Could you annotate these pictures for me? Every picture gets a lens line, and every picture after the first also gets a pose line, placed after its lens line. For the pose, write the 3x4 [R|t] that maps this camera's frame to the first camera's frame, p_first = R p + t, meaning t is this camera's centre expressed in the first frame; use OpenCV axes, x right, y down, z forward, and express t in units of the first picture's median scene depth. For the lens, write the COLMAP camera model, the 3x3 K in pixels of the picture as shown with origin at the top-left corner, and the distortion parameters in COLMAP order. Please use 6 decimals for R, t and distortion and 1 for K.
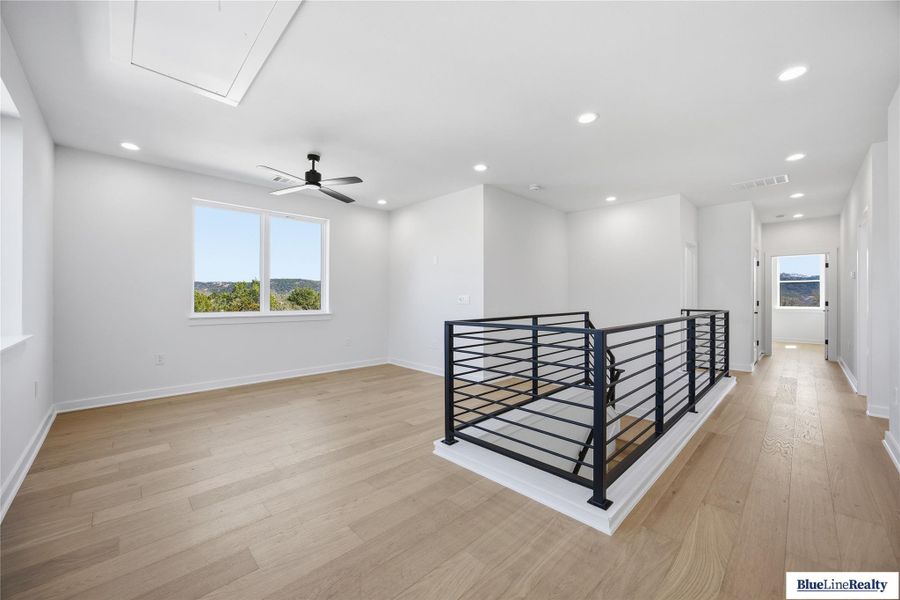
lens RADIAL K [[345.8, 0, 450.0], [0, 345.8, 300.0], [0, 0, 1]] dist [0.009132, -0.000115]
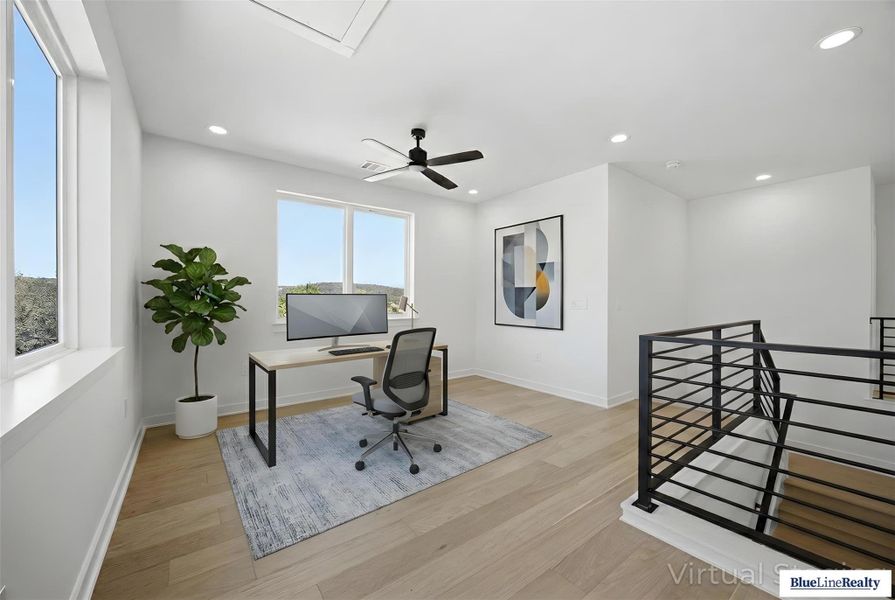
lens RADIAL K [[346.5, 0, 462.2], [0, 346.5, 303.2], [0, 0, 1]] dist [-0.014140, -0.000086]
pose [[0.995625, -0.002029, -0.093420, -0.227551], [0.002254, 0.999995, 0.002300, -0.004957], [0.093415, -0.002500, 0.995624, 0.197591]]
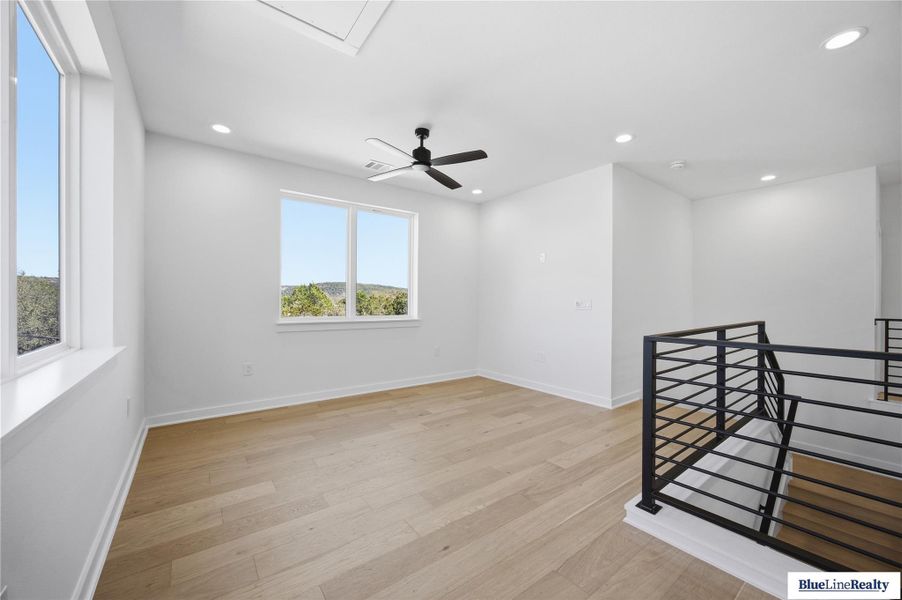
lens RADIAL K [[349.2, 0, 466.8], [0, 349.2, 303.3], [0, 0, 1]] dist [-0.014586, 0.000380]
pose [[0.995552, 0.000231, -0.094212, -0.225246], [-0.000038, 0.999998, 0.002053, -0.004949], [0.094213, -0.002040, 0.995550, 0.195180]]
